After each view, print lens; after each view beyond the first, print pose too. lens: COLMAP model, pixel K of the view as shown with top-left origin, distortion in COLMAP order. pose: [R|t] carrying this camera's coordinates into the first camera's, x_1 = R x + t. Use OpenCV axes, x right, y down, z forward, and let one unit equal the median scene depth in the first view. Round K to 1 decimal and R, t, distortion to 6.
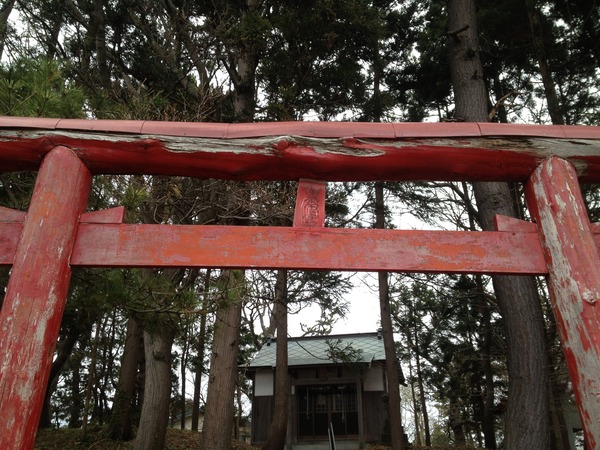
lens RADIAL K [[558.0, 0, 300.0], [0, 558.0, 225.0], [0, 0, 1]] dist [0.130941, -0.294302]
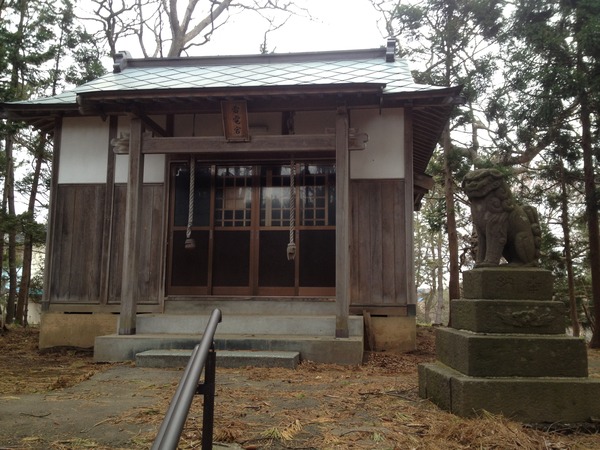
lens RADIAL K [[558.0, 0, 300.0], [0, 558.0, 225.0], [0, 0, 1]] dist [0.130941, -0.294302]
pose [[0.994858, 0.030209, 0.096666, 0.042320], [-0.059522, 0.946641, 0.316745, 0.191088], [-0.081939, -0.320870, 0.943572, 0.591350]]
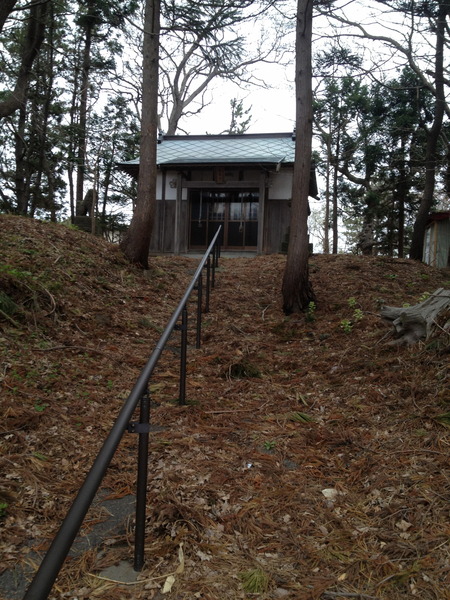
lens RADIAL K [[558.0, 0, 225.0], [0, 558.0, 300.0], [0, 0, 1]] dist [0.130941, -0.294302]
pose [[0.998510, 0.047799, 0.026336, 0.030599], [-0.054417, 0.908608, 0.414089, 0.079450], [-0.004136, -0.414905, 0.909855, 0.156770]]
